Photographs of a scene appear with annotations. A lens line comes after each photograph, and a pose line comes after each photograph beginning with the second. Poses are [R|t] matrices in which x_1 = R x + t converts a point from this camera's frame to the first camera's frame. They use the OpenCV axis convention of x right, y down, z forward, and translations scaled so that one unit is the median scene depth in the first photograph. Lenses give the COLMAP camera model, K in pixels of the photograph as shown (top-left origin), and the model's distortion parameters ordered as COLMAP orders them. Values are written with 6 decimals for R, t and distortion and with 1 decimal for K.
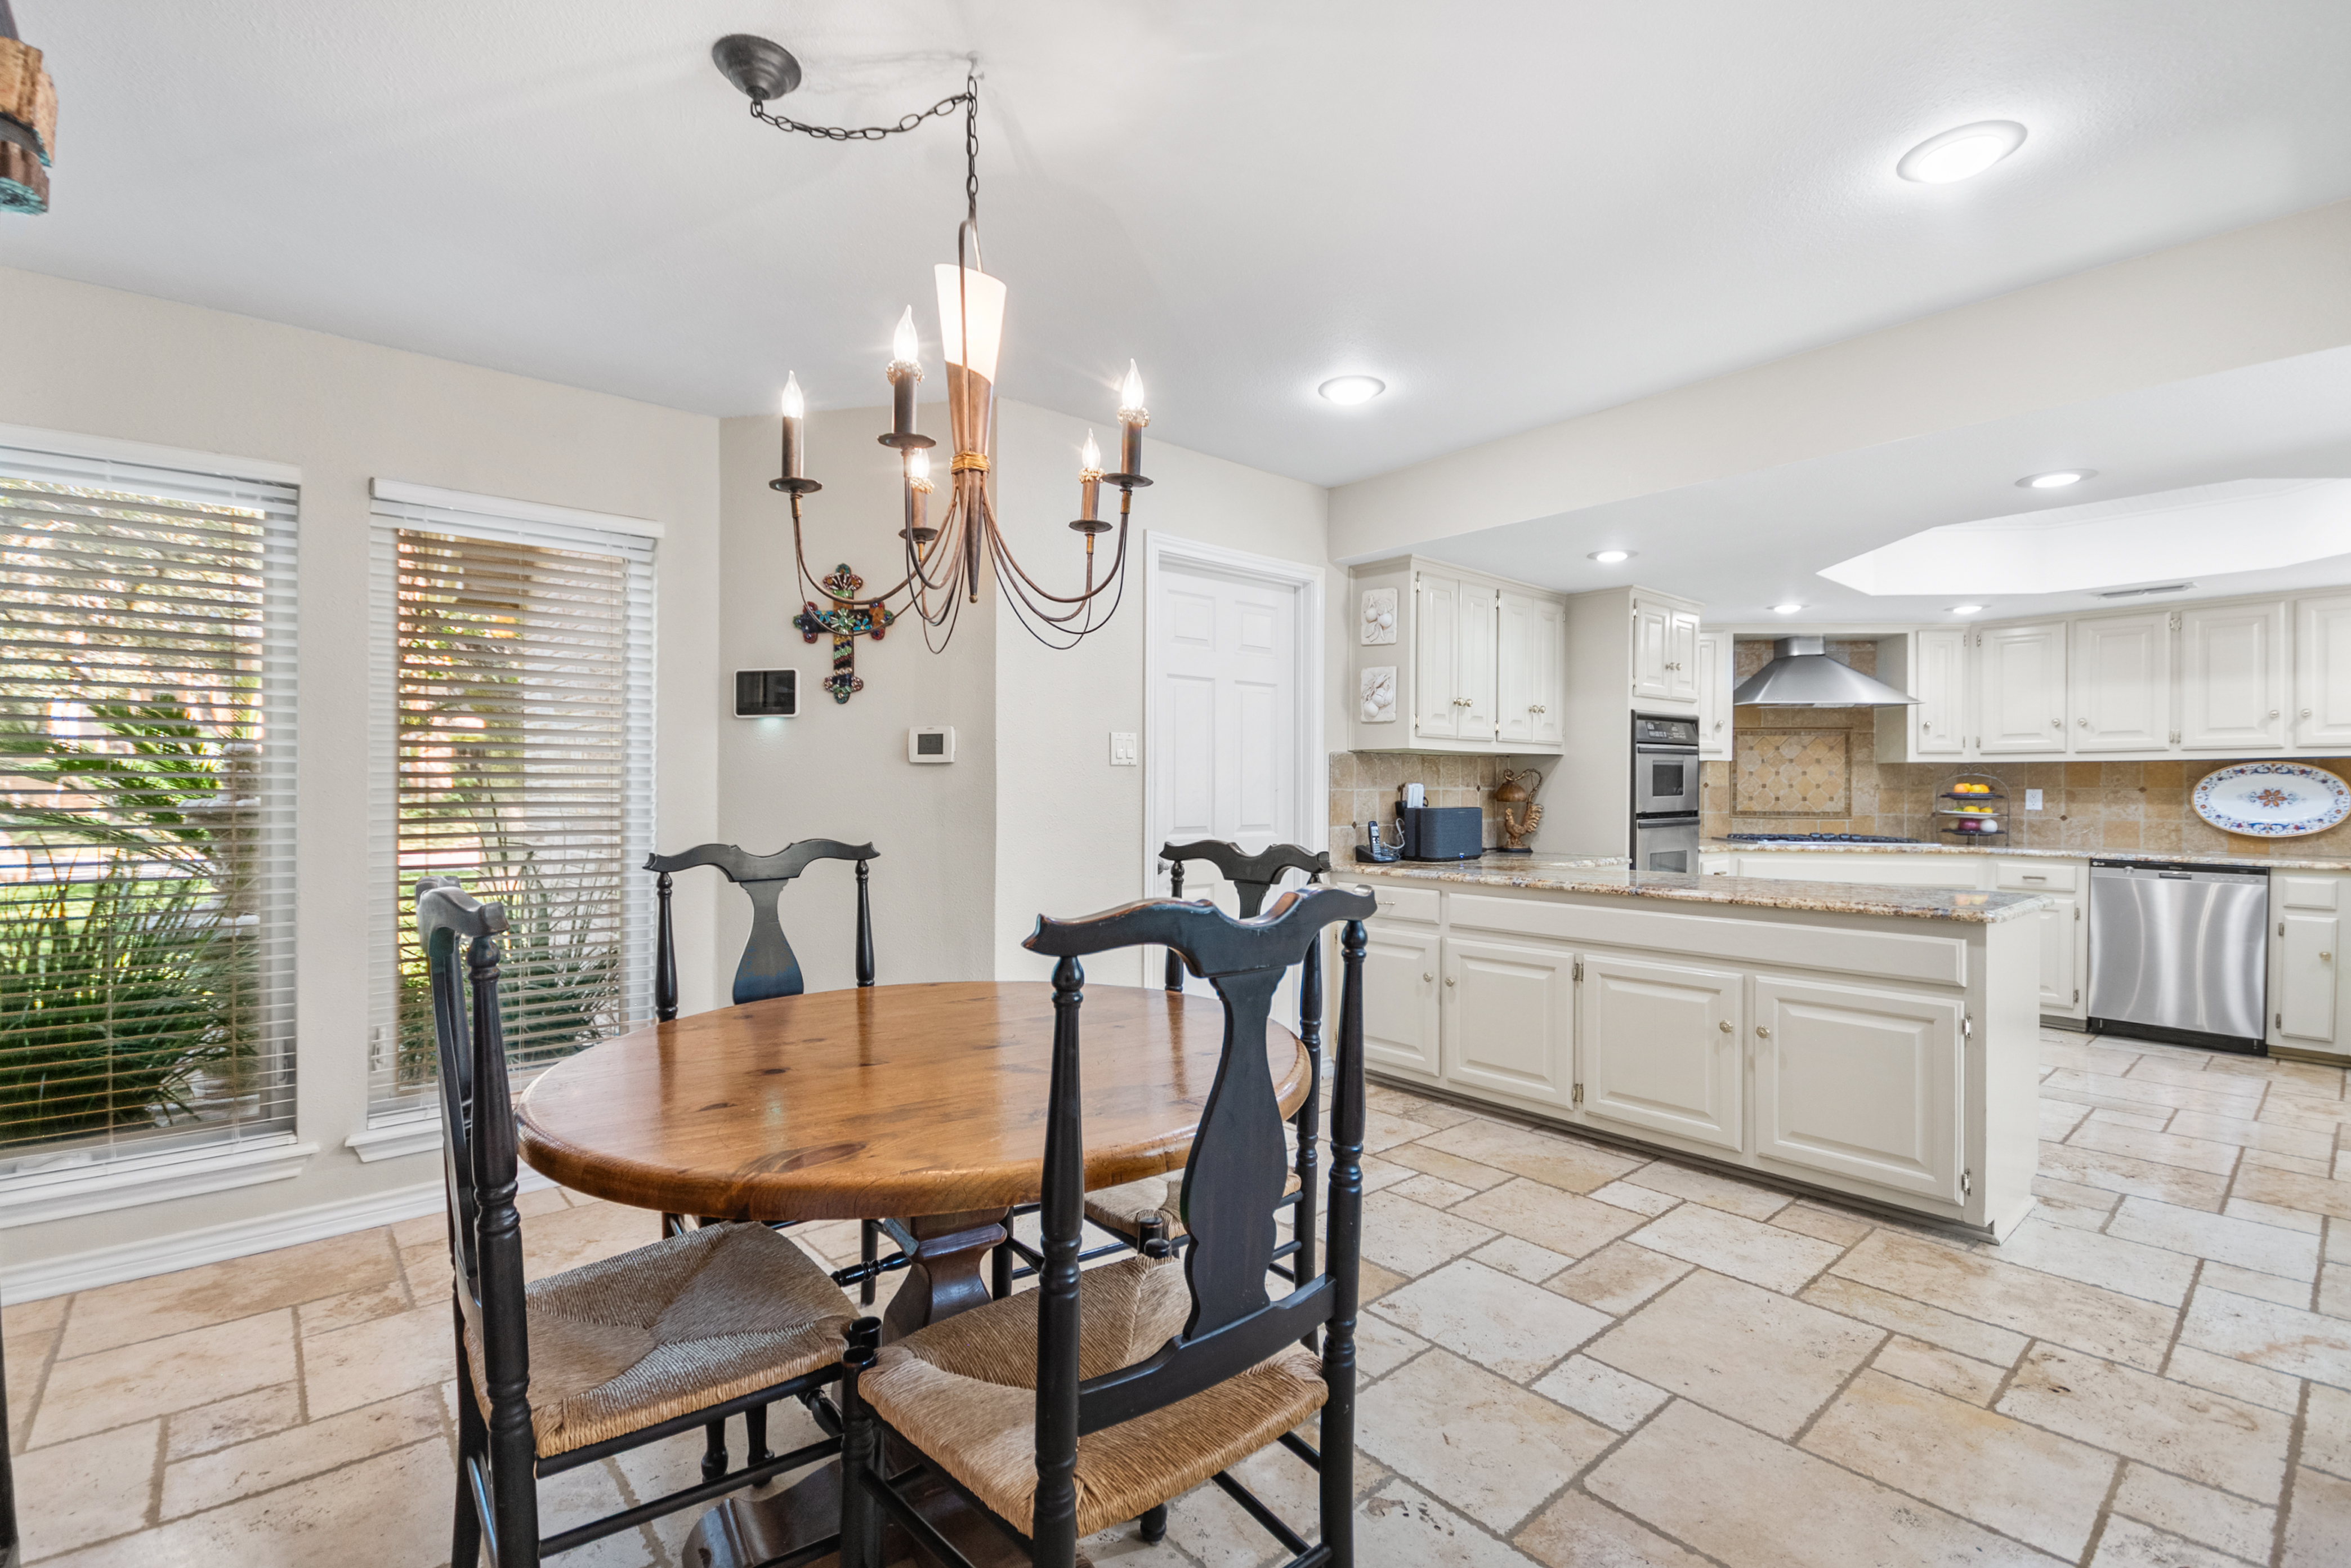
lens RADIAL K [[1044.2, 0, 1176.1], [0, 1044.2, 791.4], [0, 0, 1]] dist [0.033150, -0.017752]
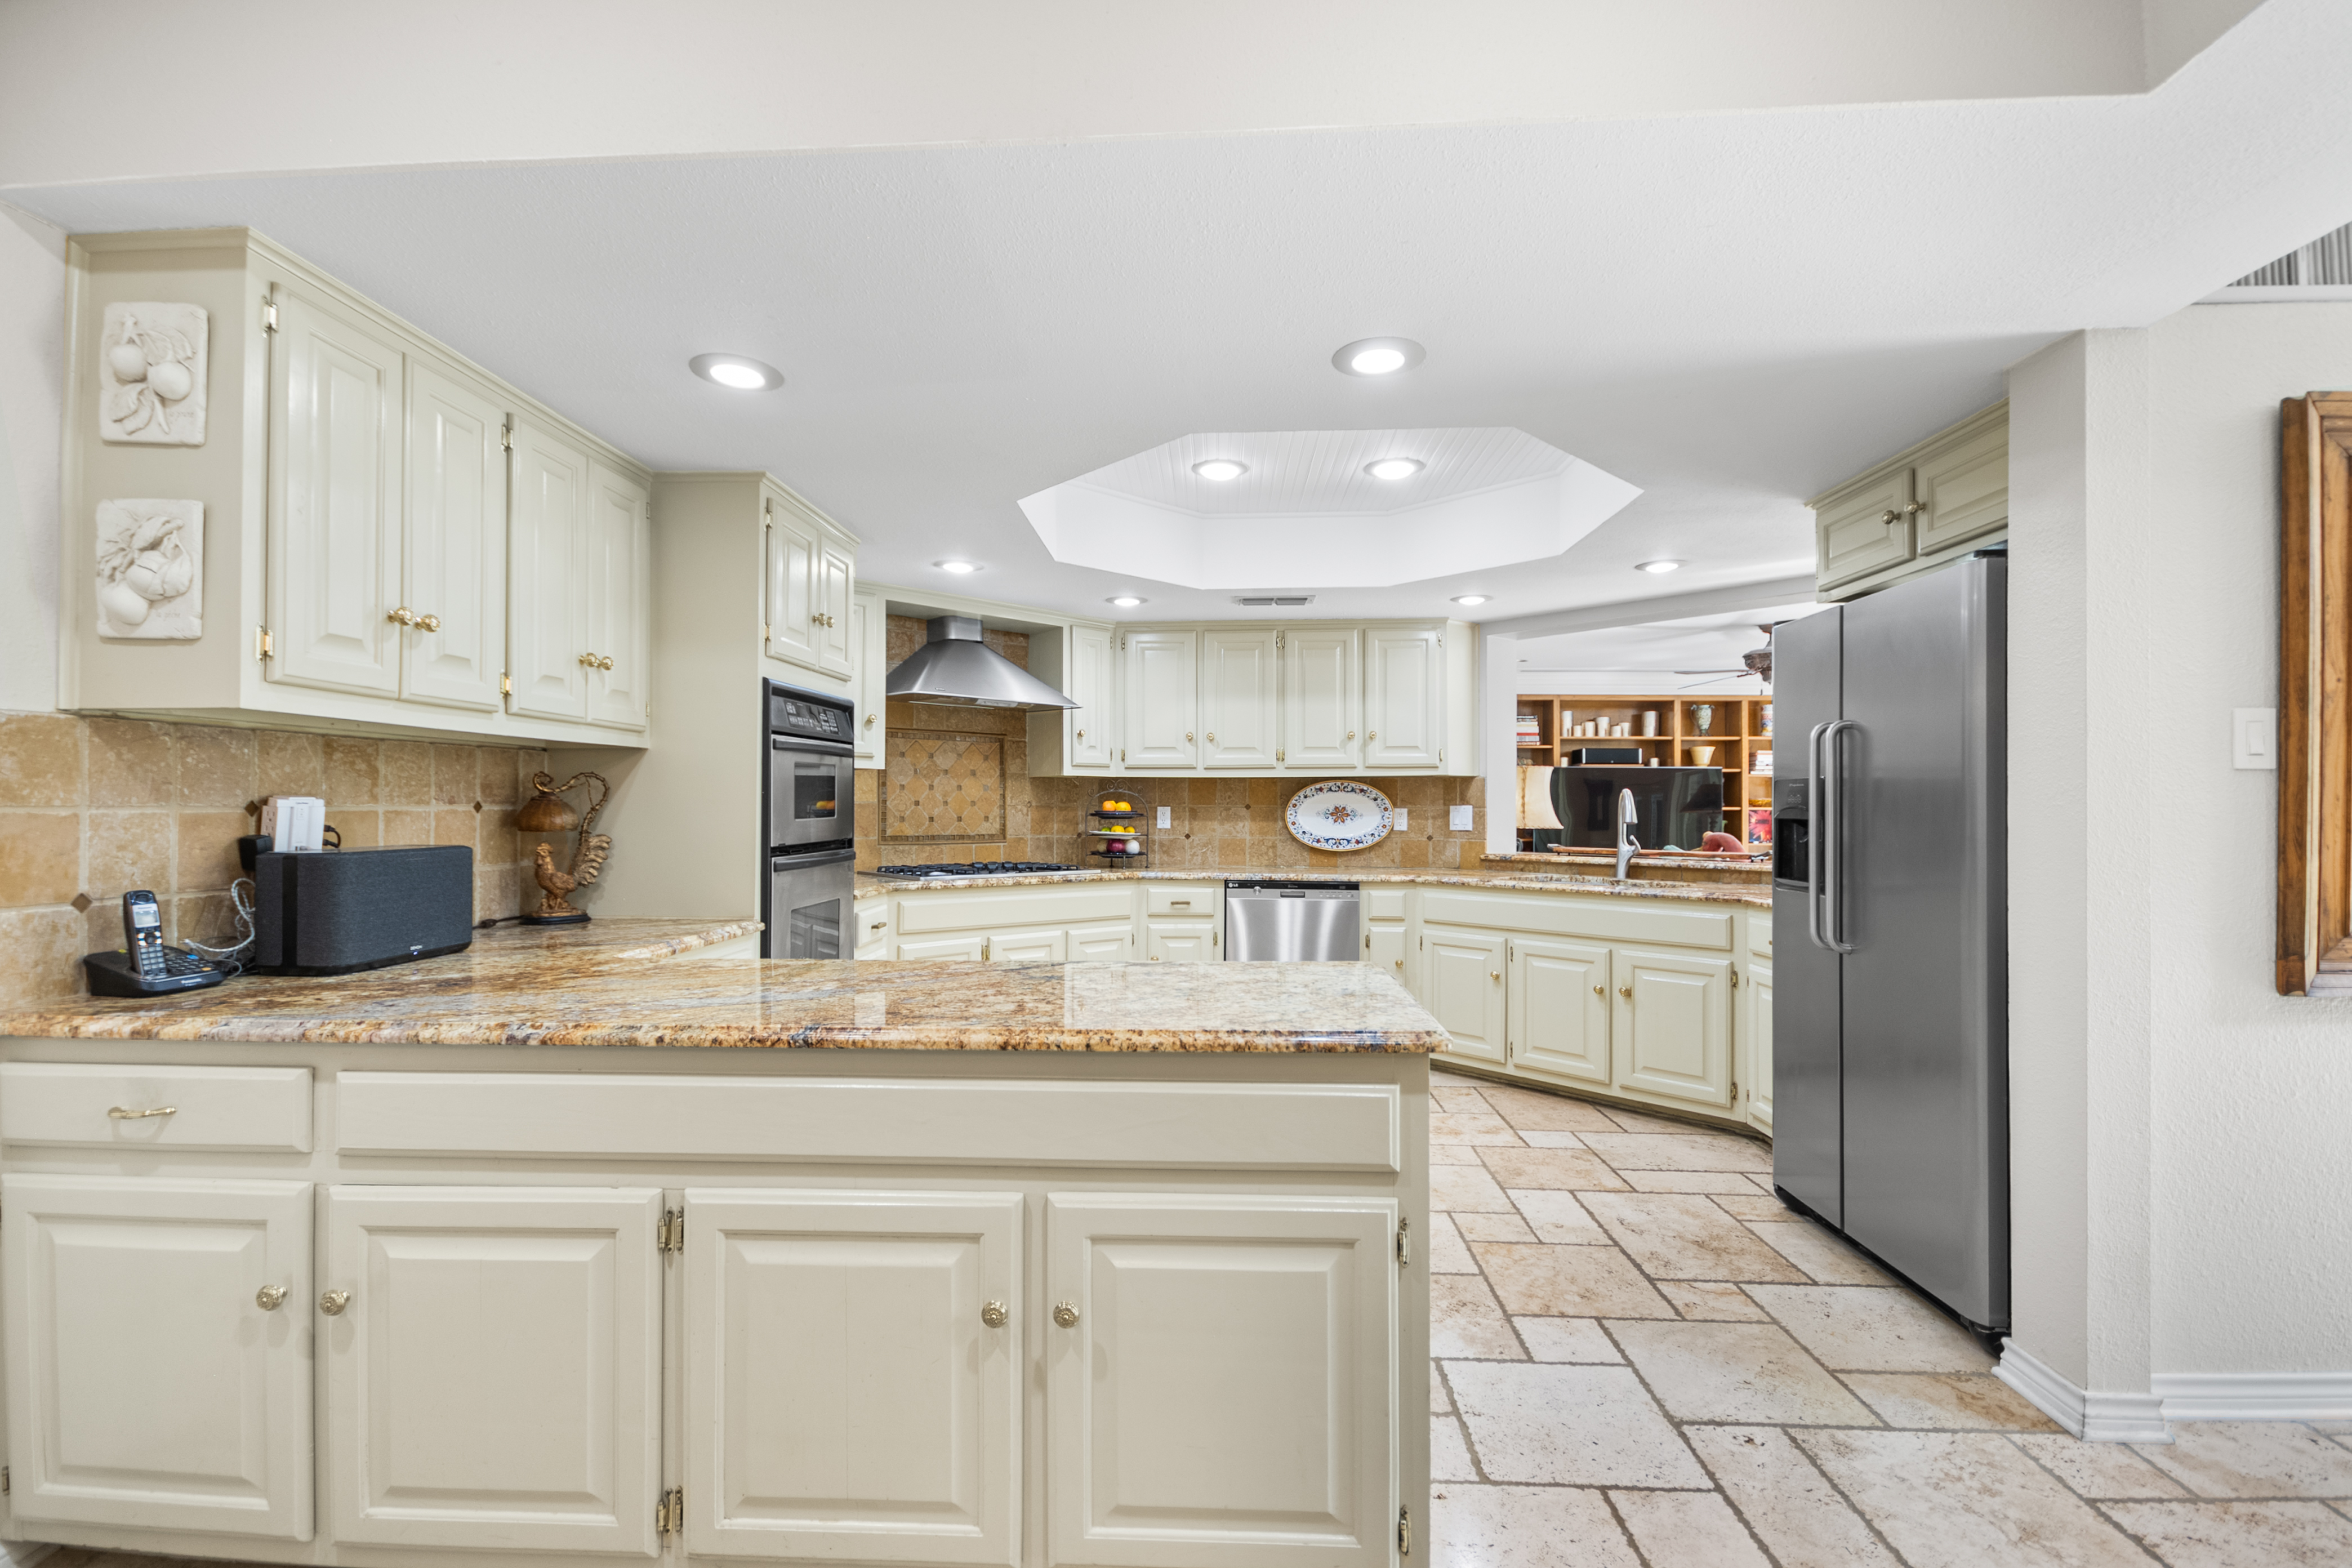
lens RADIAL K [[1054.6, 0, 1173.2], [0, 1054.6, 801.6], [0, 0, 1]] dist [0.000292, -0.000321]
pose [[0.691750, 0.001705, 0.722135, 0.148852], [0.003624, 0.999976, -0.005833, -0.001264], [-0.722128, 0.006652, 0.691728, 0.385962]]
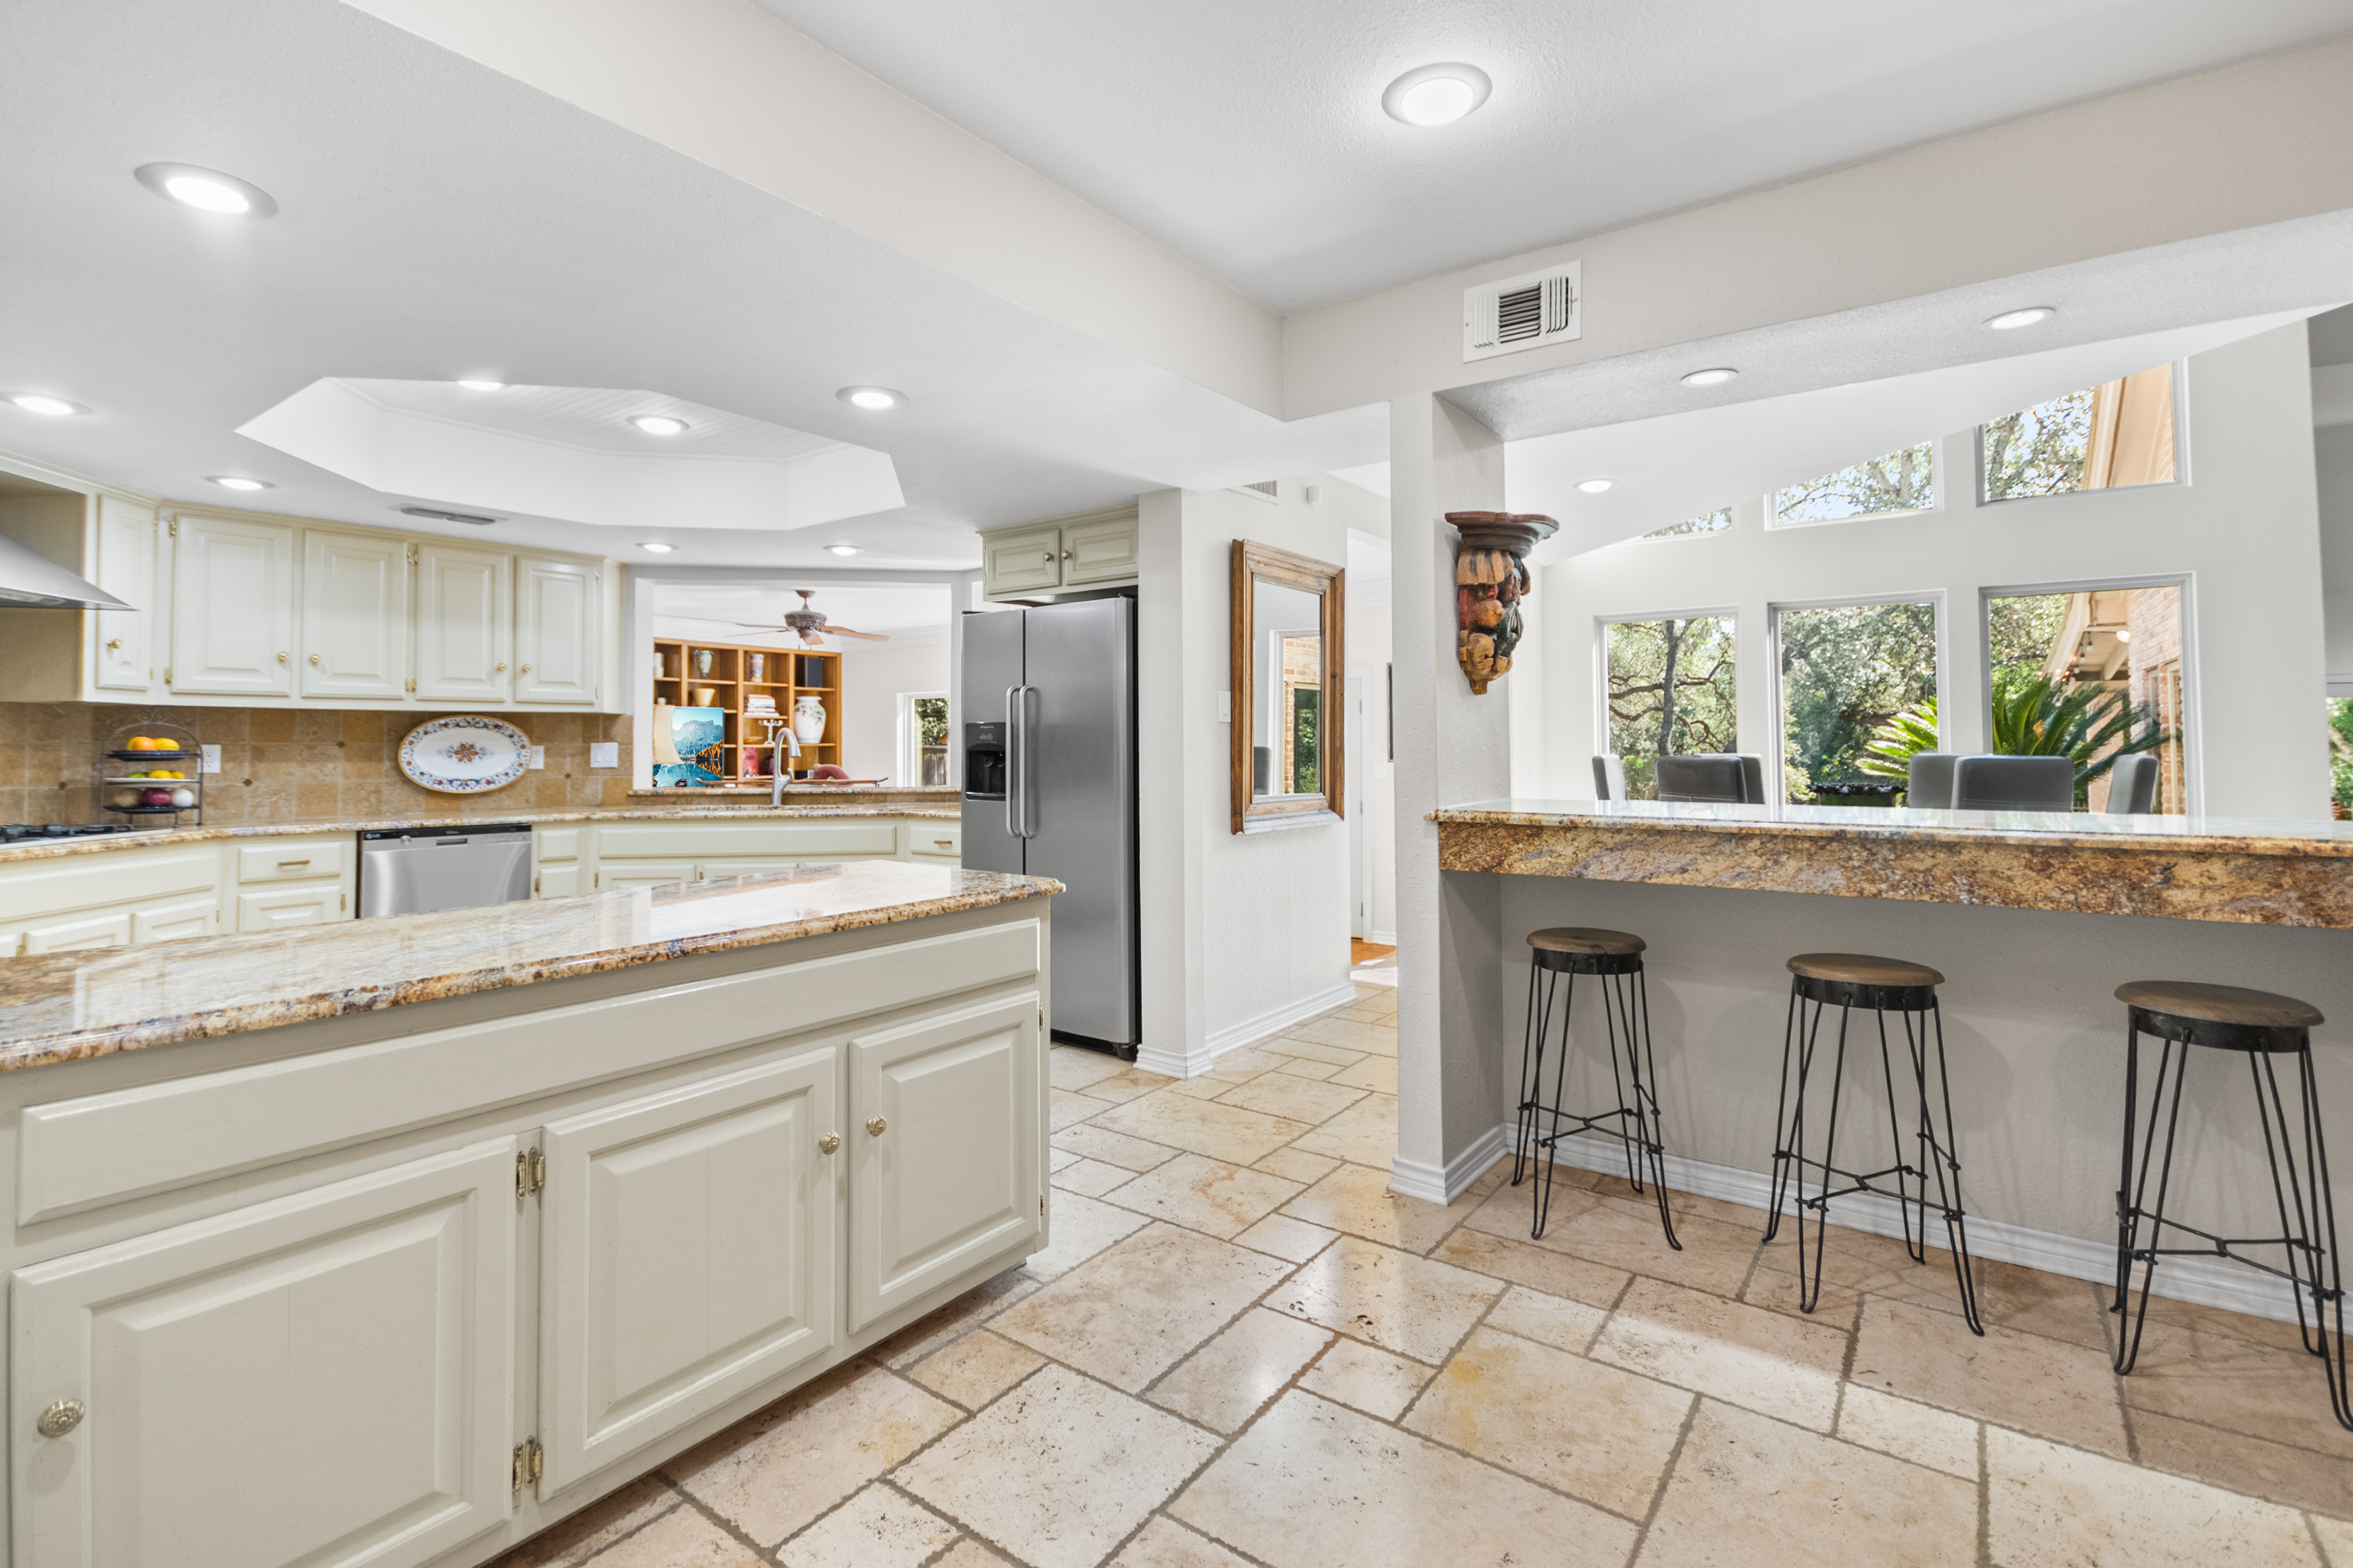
lens RADIAL K [[1086.2, 0, 1158.8], [0, 1086.2, 709.1], [0, 0, 1]] dist [-0.000151, -0.000836]
pose [[-0.213334, 0.030246, 0.976511, -0.073865], [0.006027, 0.999542, -0.029643, -0.000502], [-0.976961, -0.000438, -0.213419, 0.594879]]
